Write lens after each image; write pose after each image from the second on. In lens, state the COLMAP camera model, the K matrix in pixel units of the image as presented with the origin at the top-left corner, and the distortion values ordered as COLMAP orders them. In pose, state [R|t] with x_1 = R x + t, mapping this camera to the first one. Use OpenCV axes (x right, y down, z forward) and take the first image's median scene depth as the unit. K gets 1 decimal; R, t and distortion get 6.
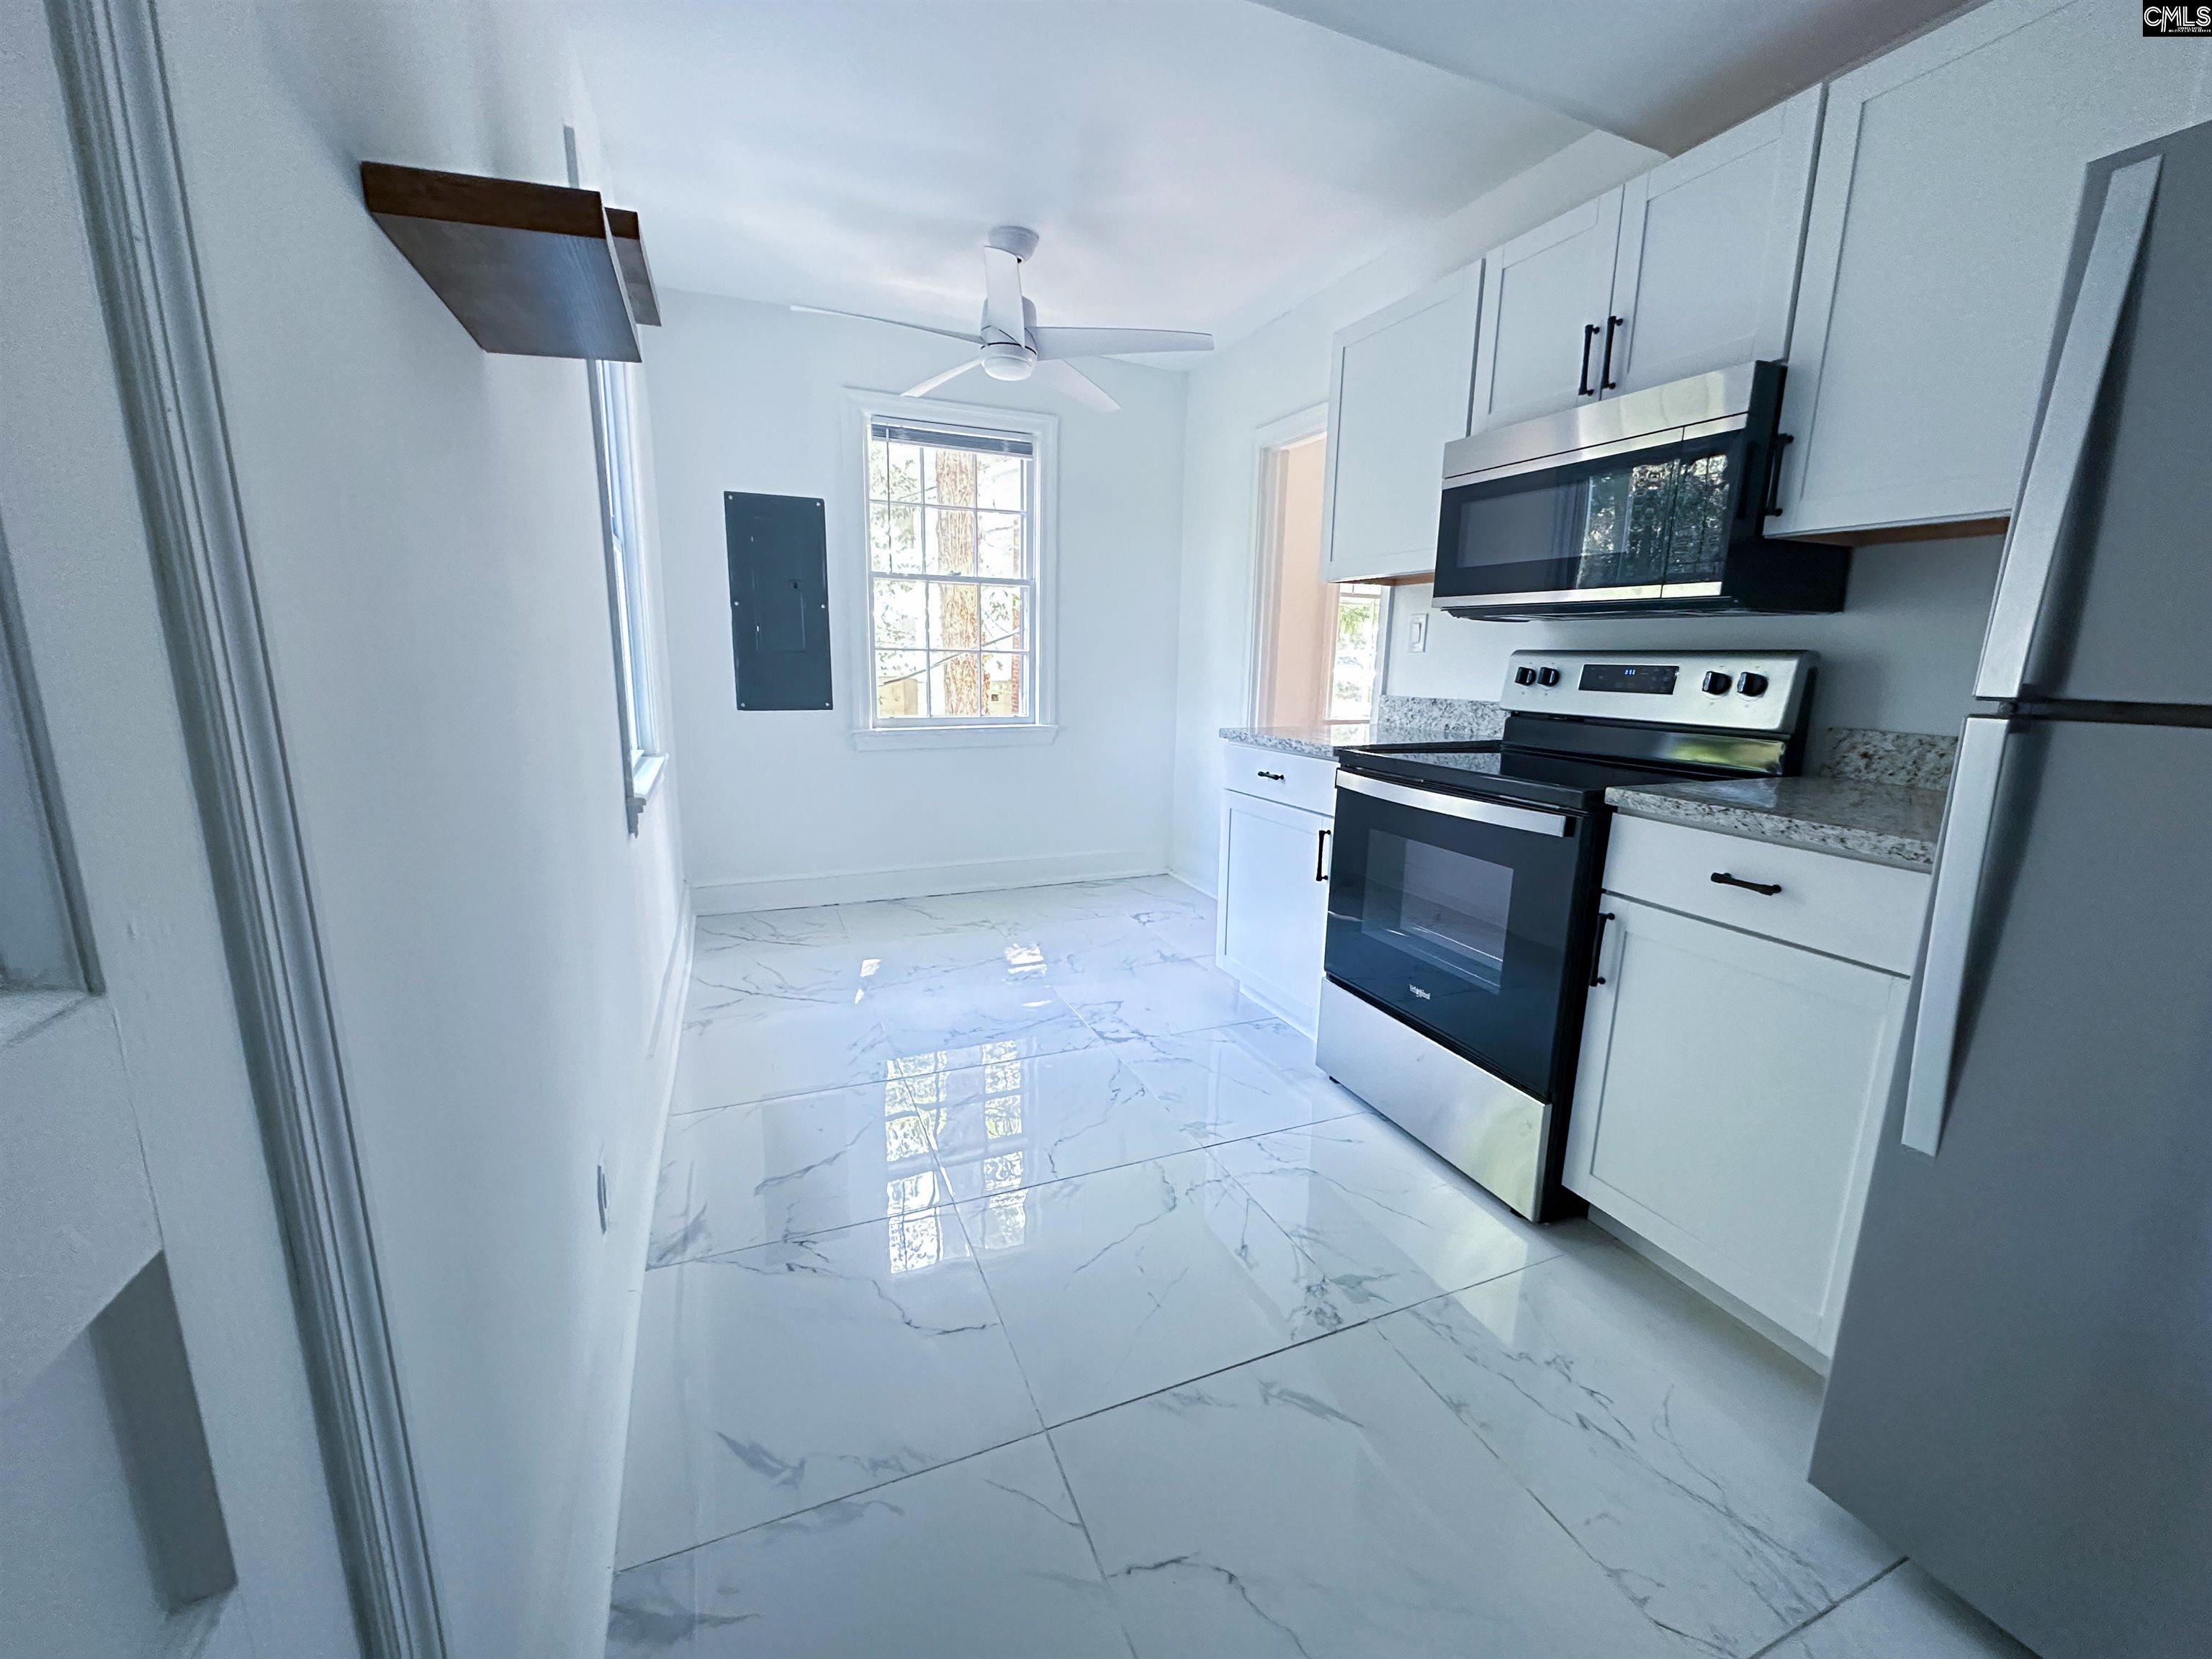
lens RADIAL K [[881.3, 0, 1106.0], [0, 881.3, 829.5], [0, 0, 1]] dist [0.000735, 0.000281]
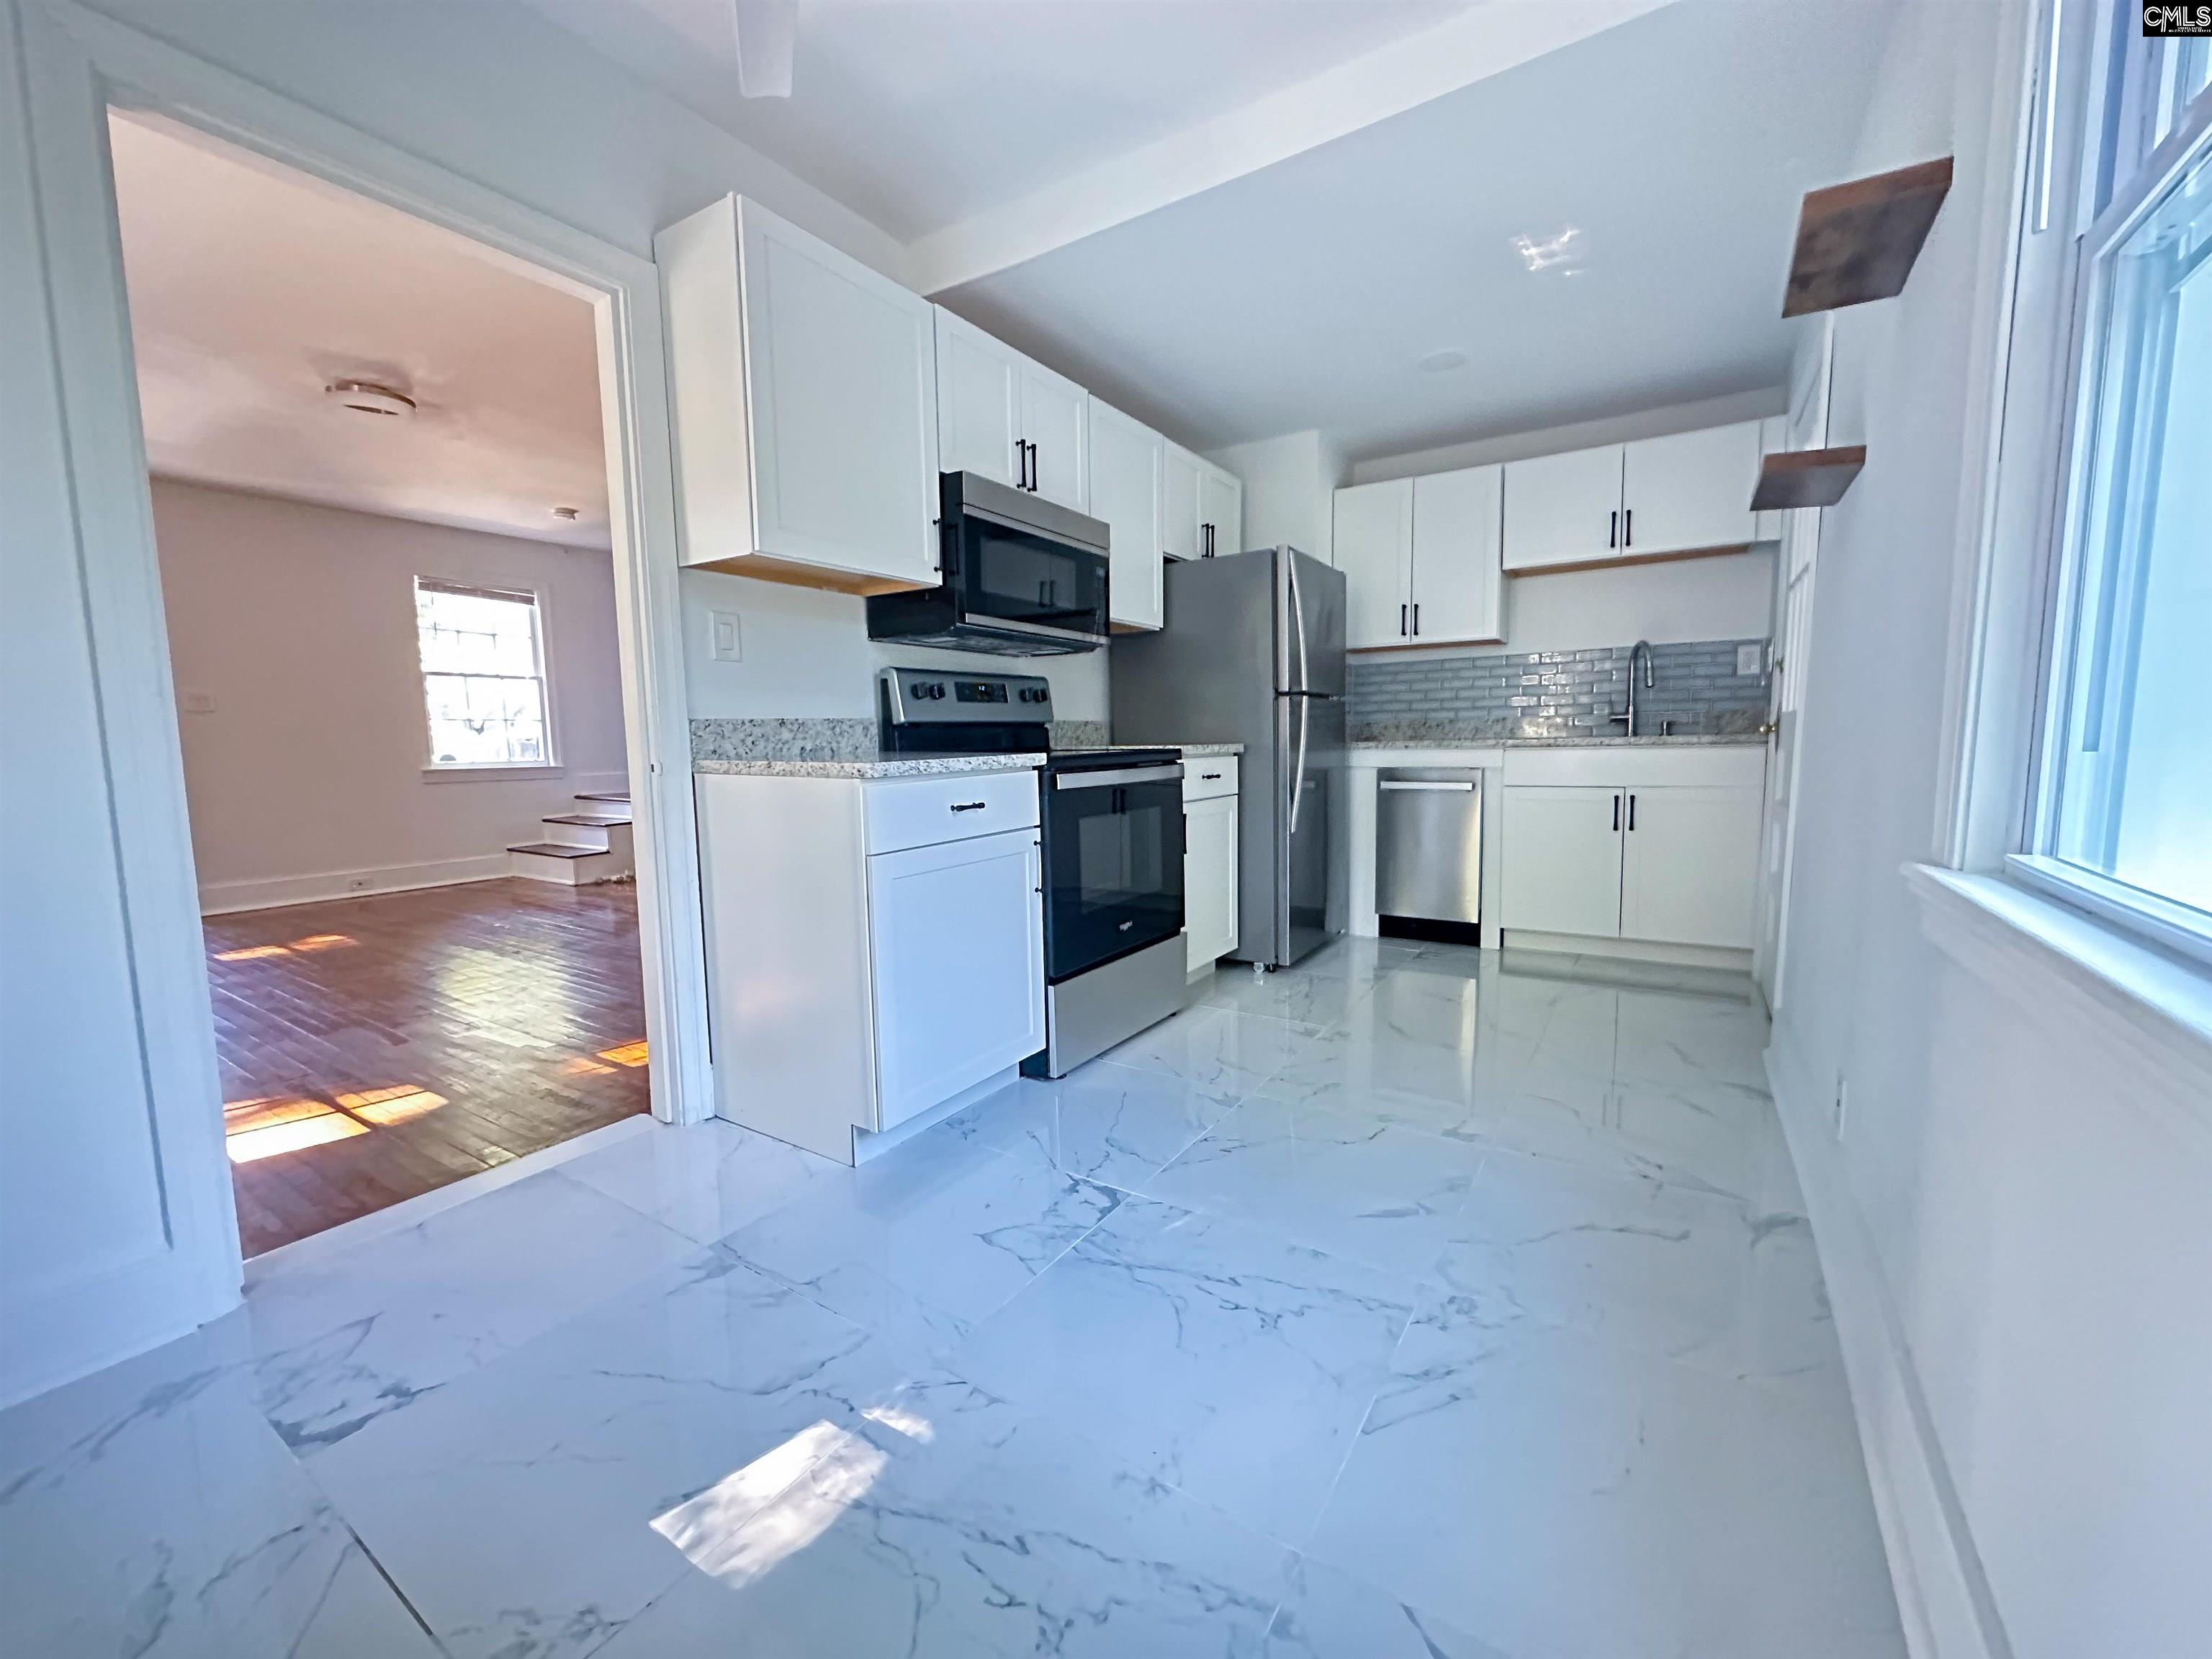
lens RADIAL K [[881.3, 0, 1106.0], [0, 881.3, 829.5], [0, 0, 1]] dist [0.000735, 0.000281]
pose [[-0.562683, -0.101755, 0.820386, -0.525212], [0.166726, 0.958034, 0.233181, -0.200873], [-0.809685, 0.267987, -0.522104, 1.274857]]
